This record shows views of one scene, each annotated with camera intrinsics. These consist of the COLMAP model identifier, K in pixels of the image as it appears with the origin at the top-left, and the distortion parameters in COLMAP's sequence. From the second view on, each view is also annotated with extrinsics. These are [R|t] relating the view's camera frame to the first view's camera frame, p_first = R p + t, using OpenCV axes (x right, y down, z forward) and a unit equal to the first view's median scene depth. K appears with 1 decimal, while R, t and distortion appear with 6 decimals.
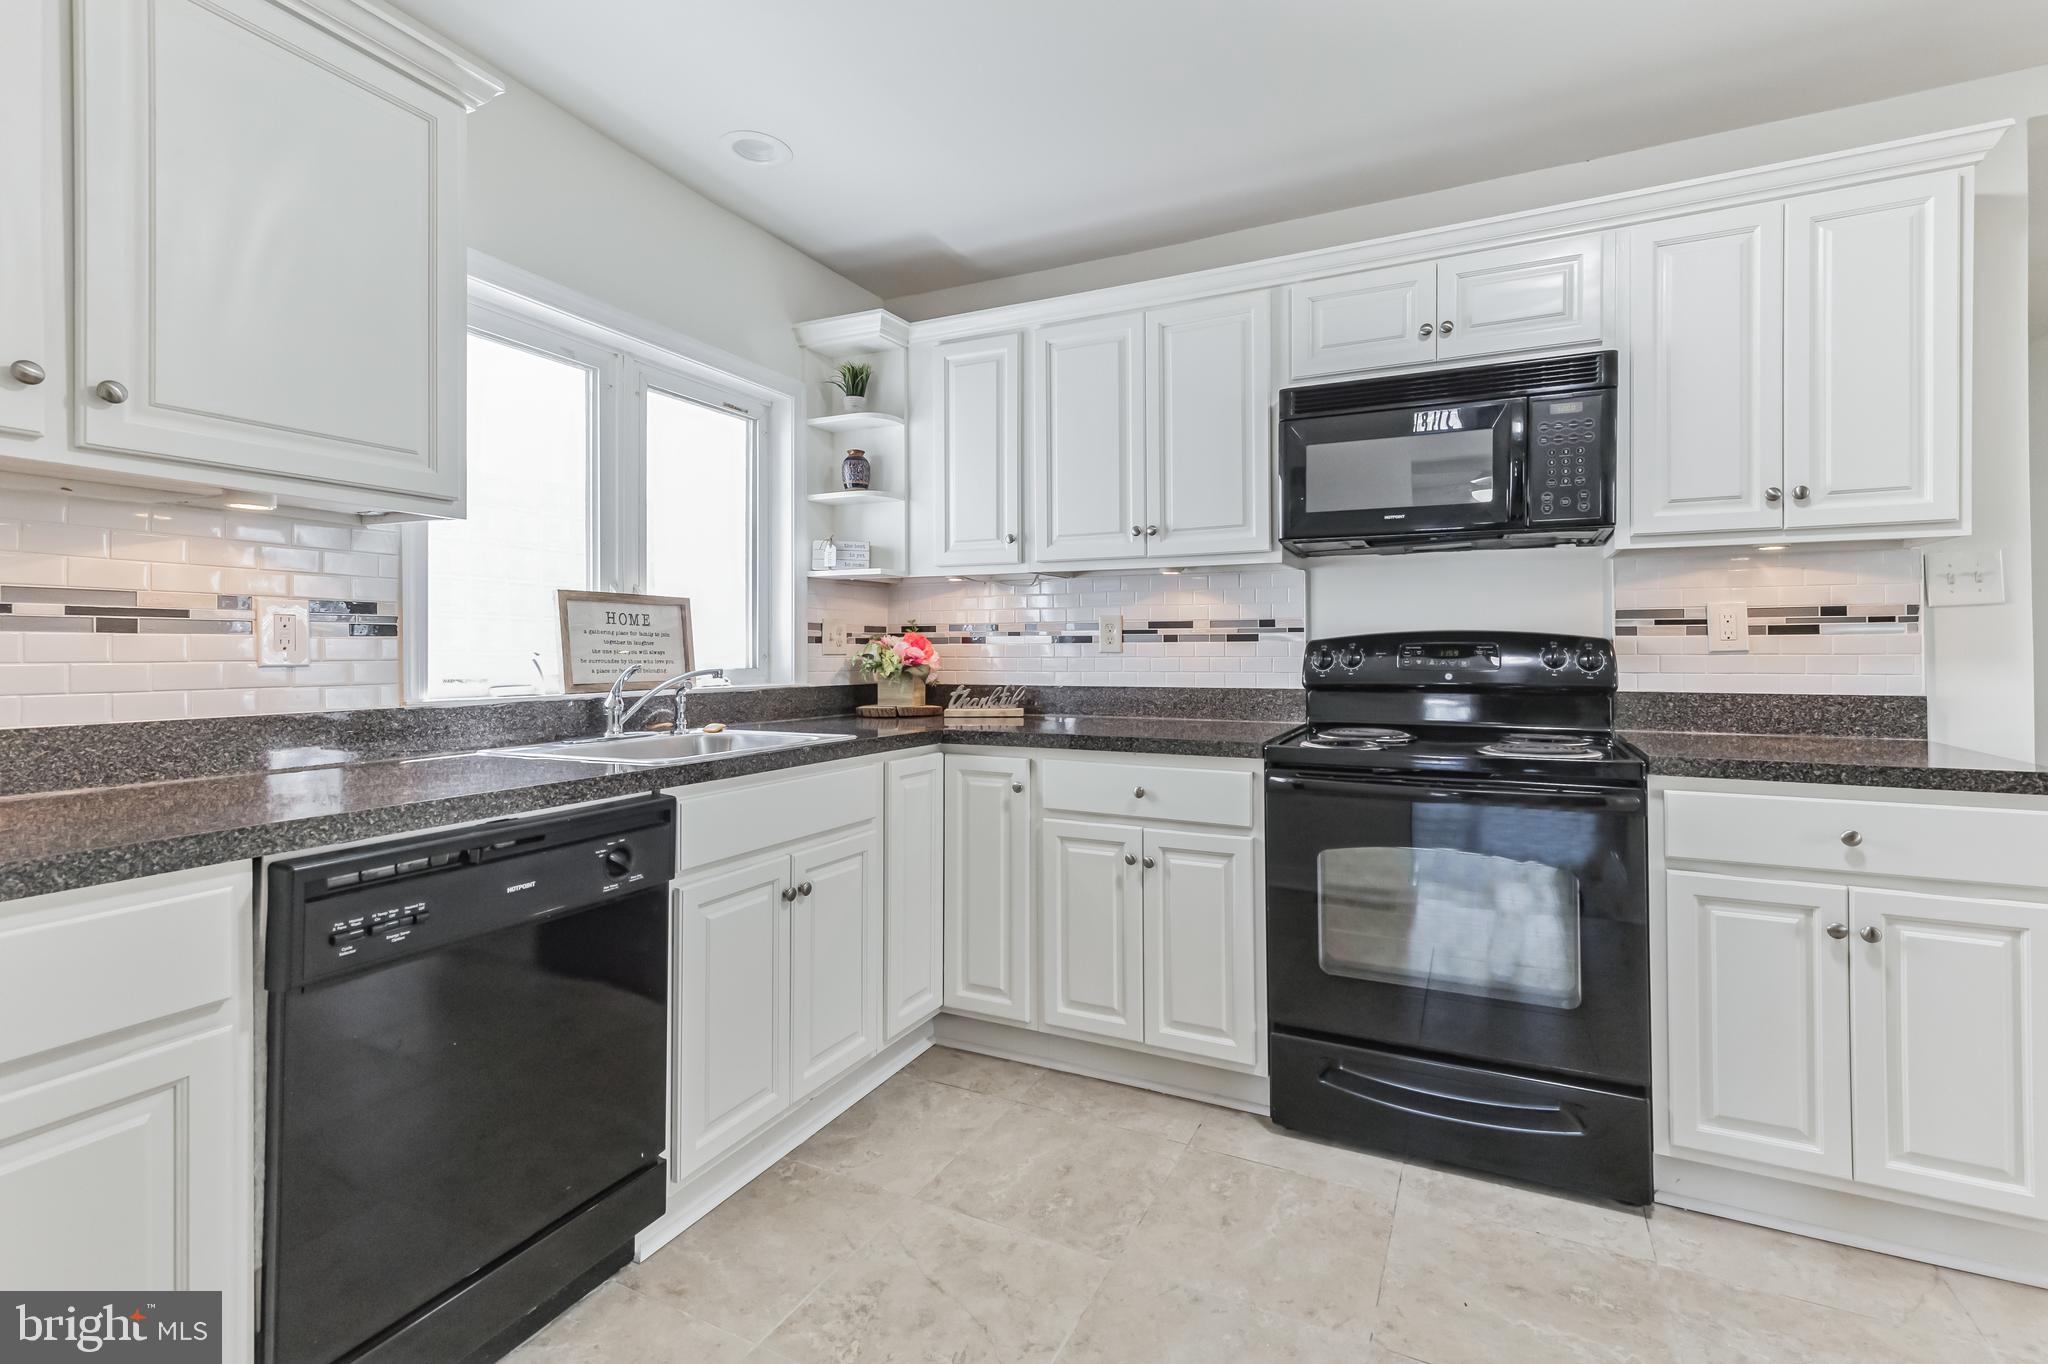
lens RADIAL K [[932.0, 0, 1037.7], [0, 932.0, 642.7], [0, 0, 1]] dist [0.019401, 0.000604]
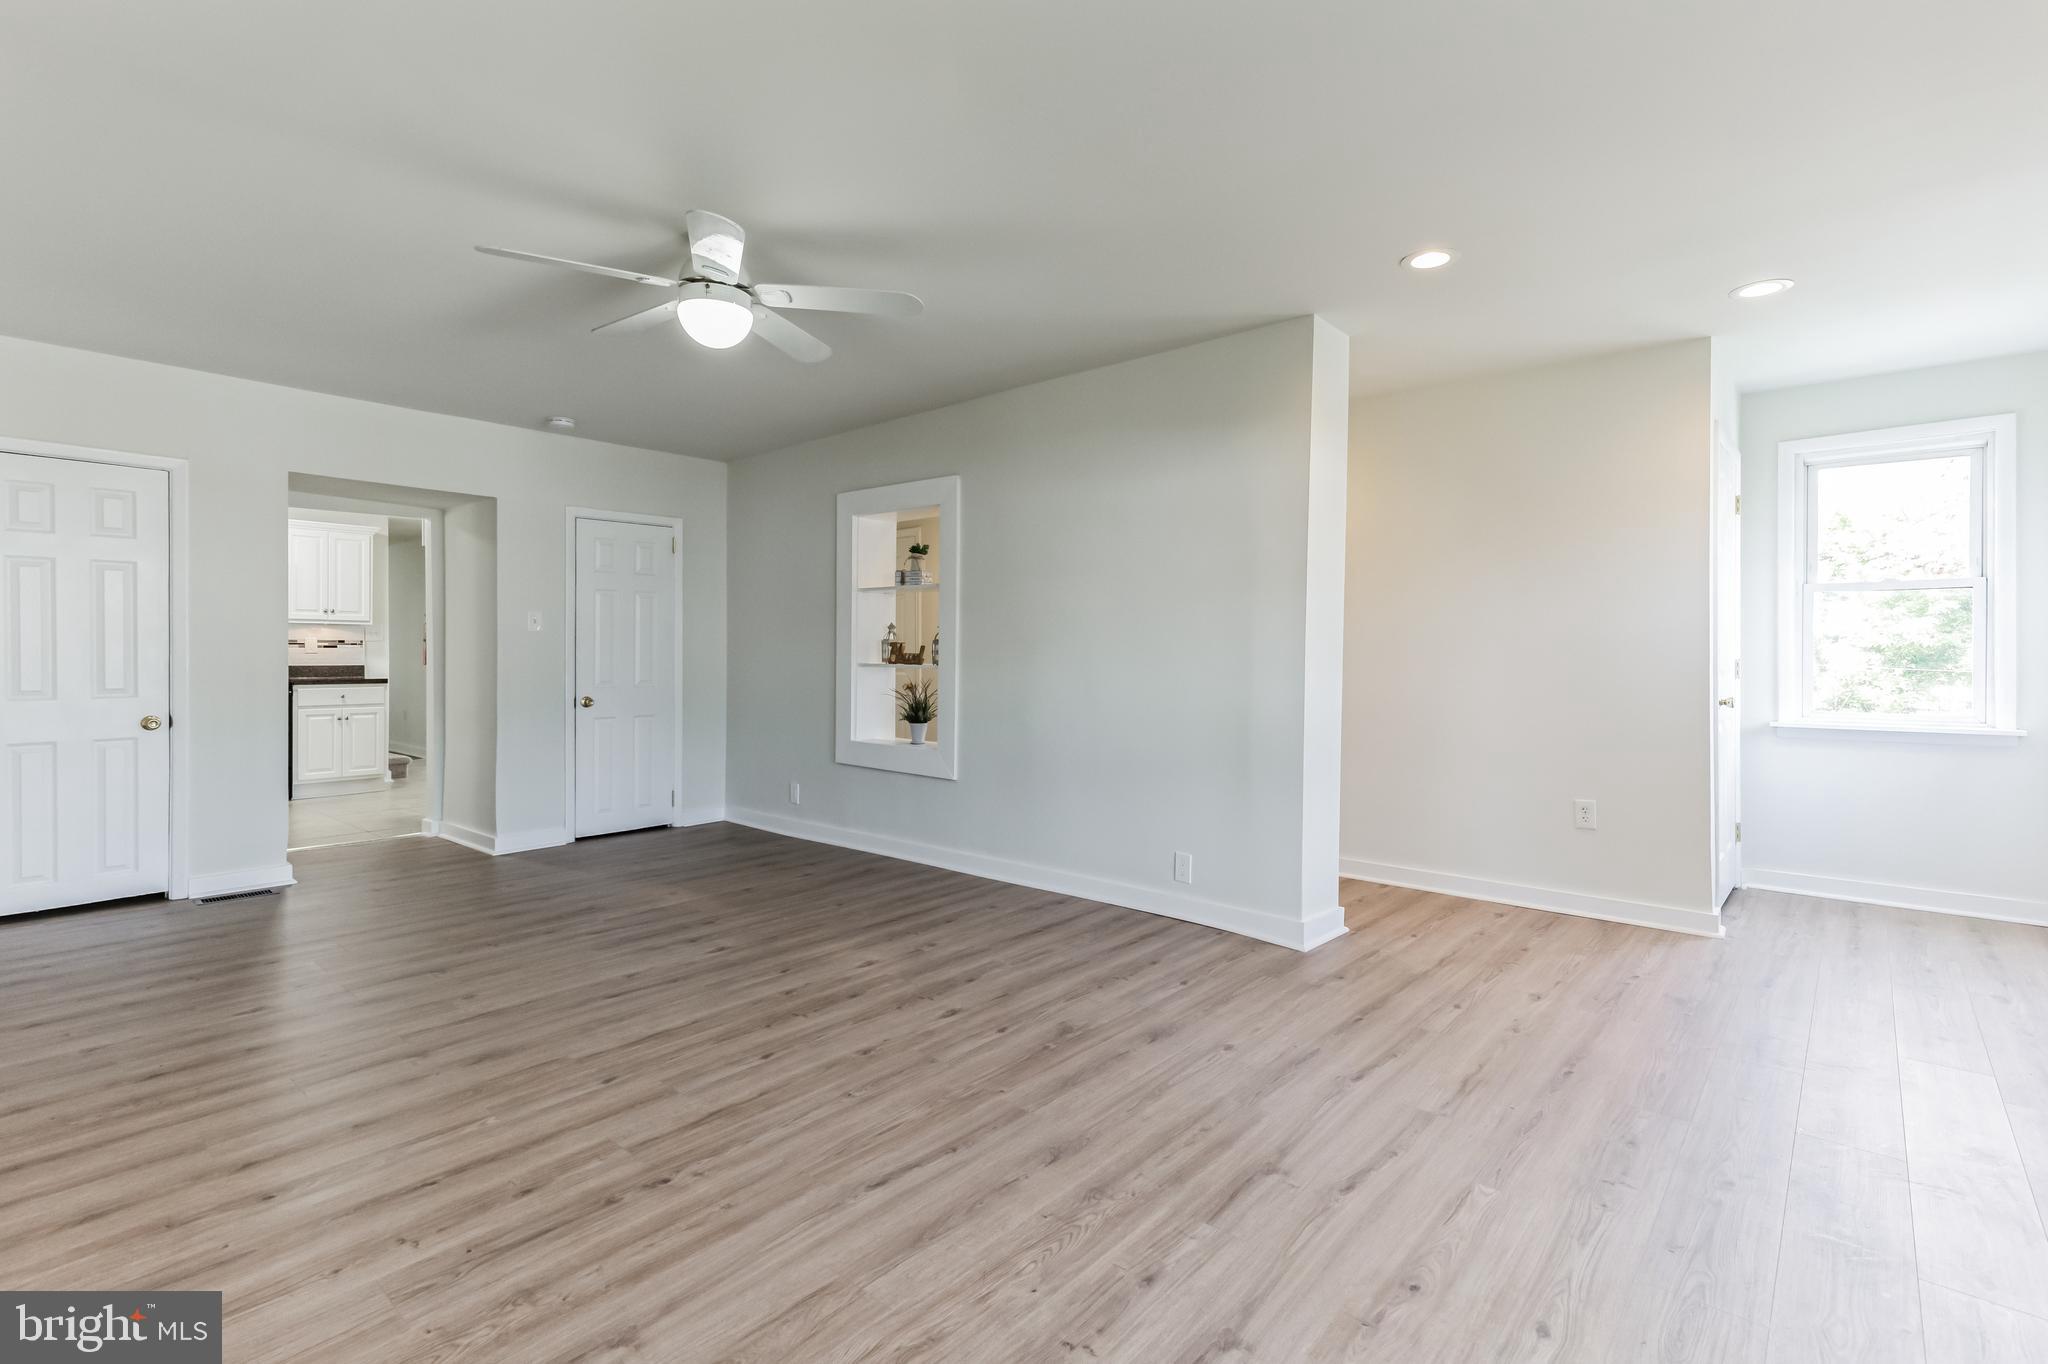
lens RADIAL K [[932.0, 0, 1070.3], [0, 932.0, 646.4], [0, 0, 1]] dist [0.019401, 0.000604]
pose [[0.223748, 0.007827, 0.974616, -1.915732], [-0.011131, 0.999923, -0.005475, -0.025405], [-0.974584, -0.009624, 0.223817, -2.361499]]
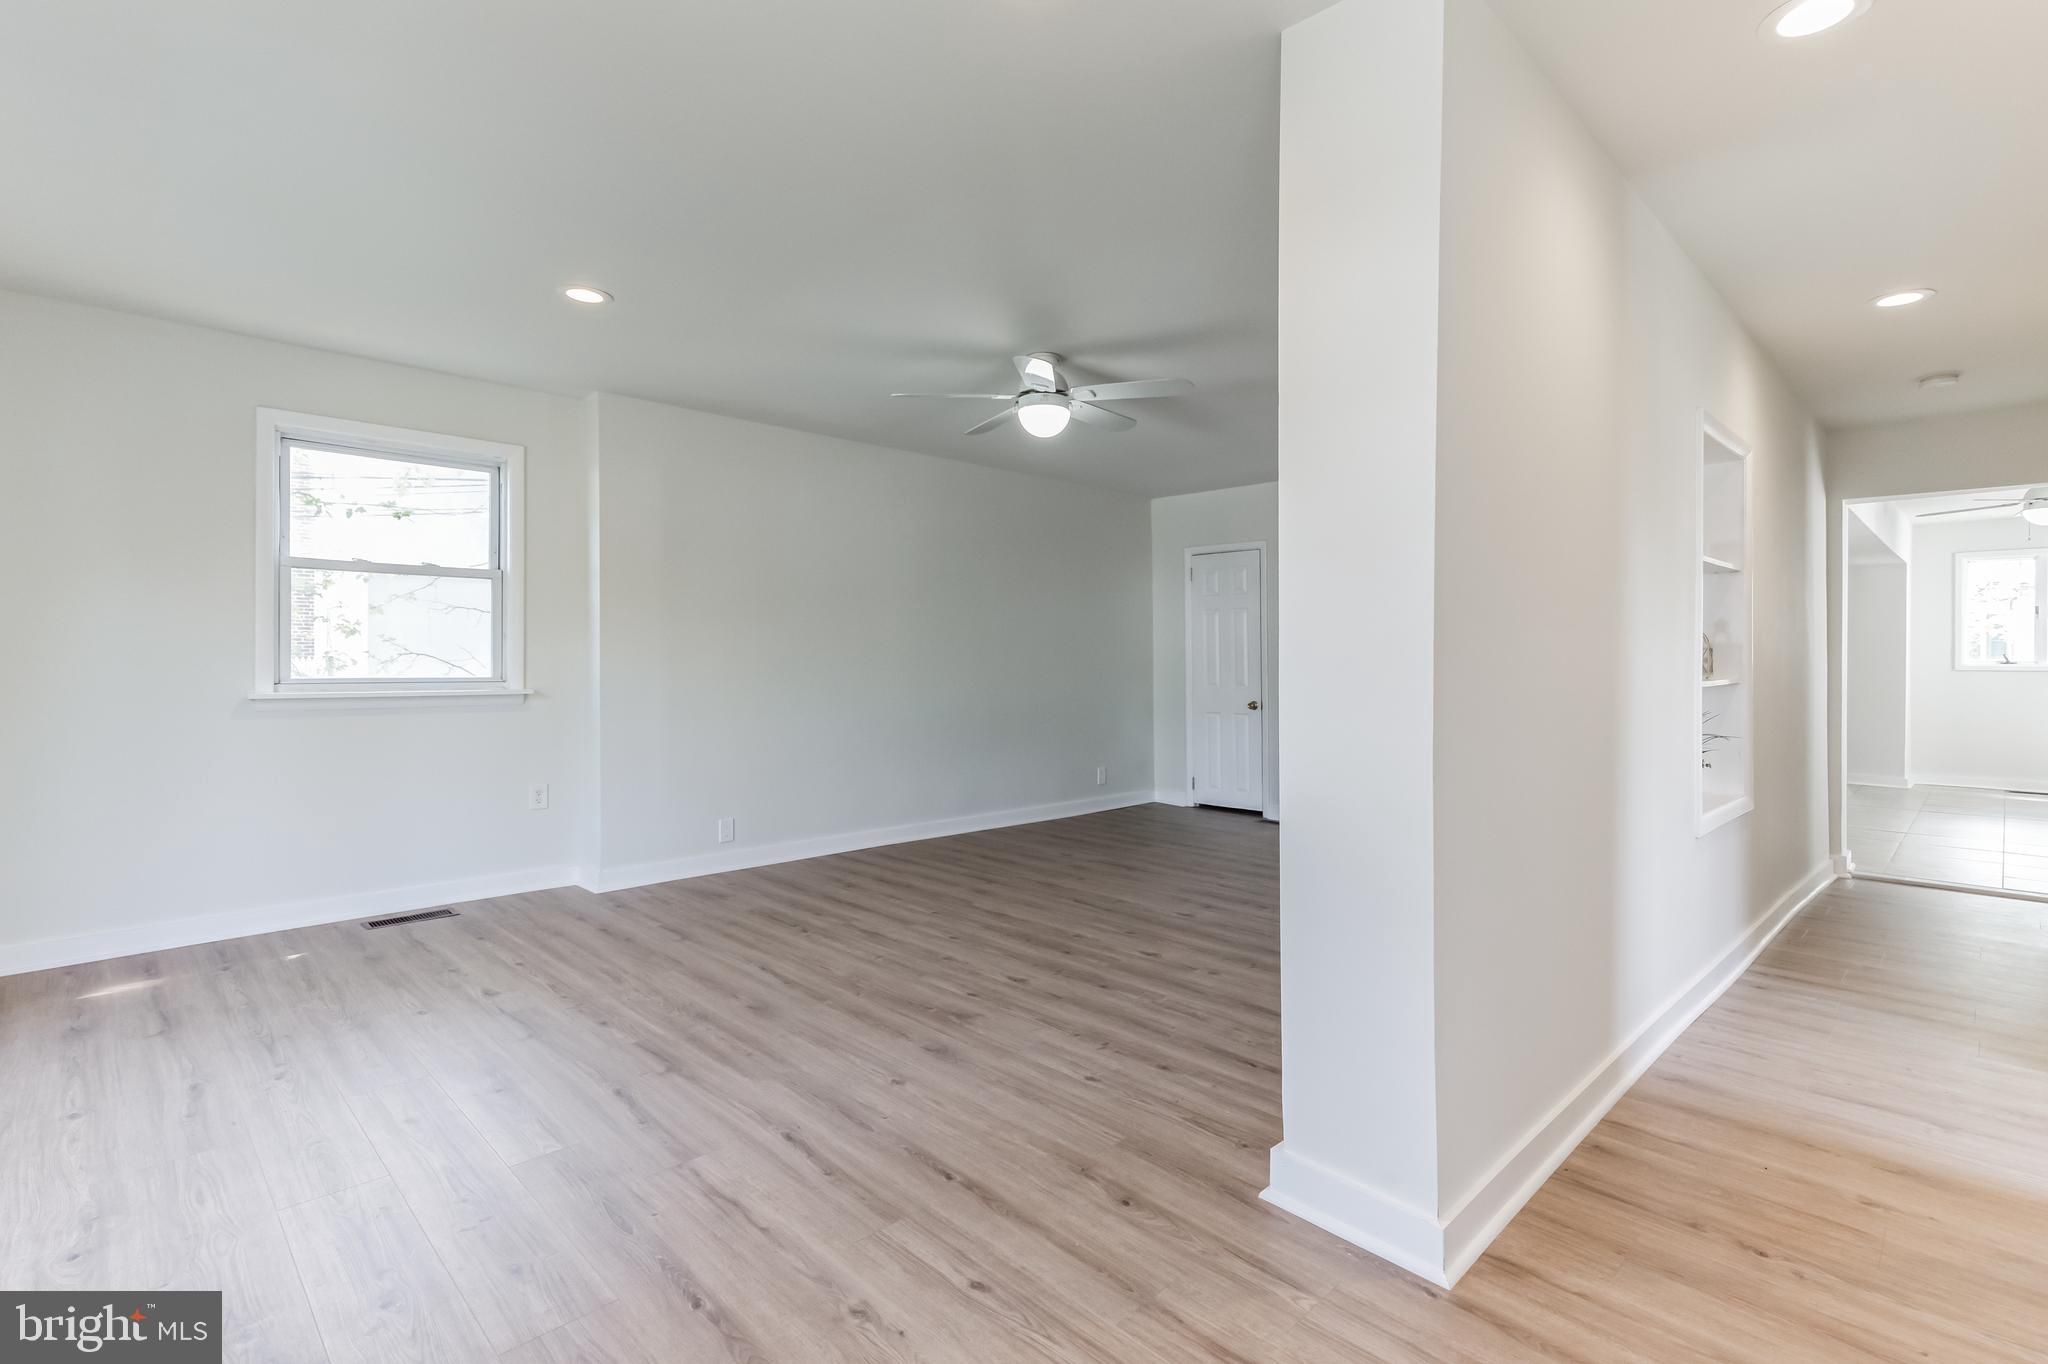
lens RADIAL K [[932.0, 0, 1023.5], [0, 932.0, 677.9], [0, 0, 1]] dist [0.019401, 0.000604]
pose [[0.952405, 0.008985, -0.304704, -0.277117], [-0.000488, 0.999609, 0.027951, -0.037390], [0.304836, -0.026472, 0.952037, -3.273302]]
